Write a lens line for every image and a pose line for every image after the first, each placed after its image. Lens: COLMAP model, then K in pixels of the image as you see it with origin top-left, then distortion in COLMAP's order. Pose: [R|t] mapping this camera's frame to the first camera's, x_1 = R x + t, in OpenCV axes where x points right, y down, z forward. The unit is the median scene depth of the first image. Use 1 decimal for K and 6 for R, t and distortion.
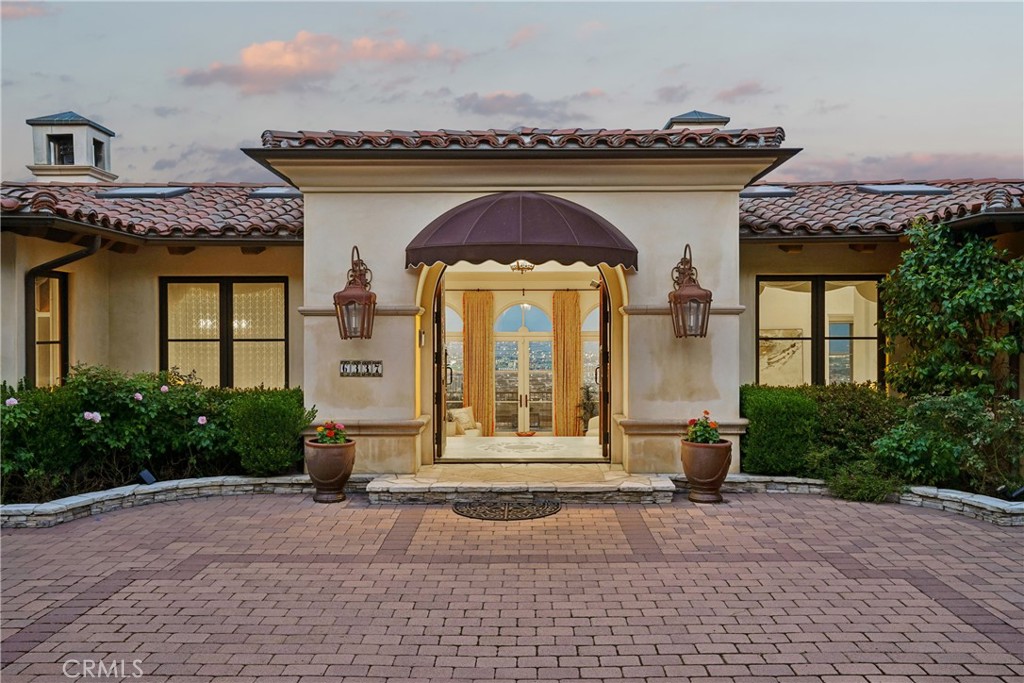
lens RADIAL K [[912.5, 0, 511.7], [0, 912.5, 337.7], [0, 0, 1]] dist [0.048948, 0.002005]
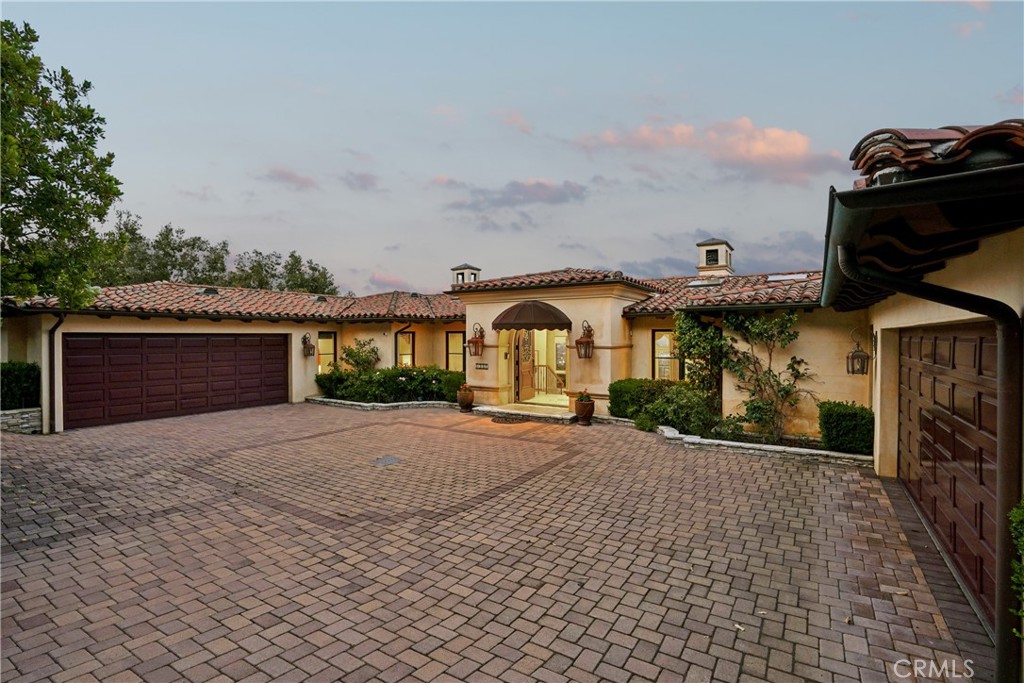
lens RADIAL K [[479.5, 0, 512.4], [0, 479.5, 341.9], [0, 0, 1]] dist [0.007202, 0.000764]
pose [[0.849943, 0.006790, -0.526831, 0.678930], [-0.006278, 0.999976, 0.002759, -0.044580], [0.526837, 0.000962, 0.849966, -0.189706]]
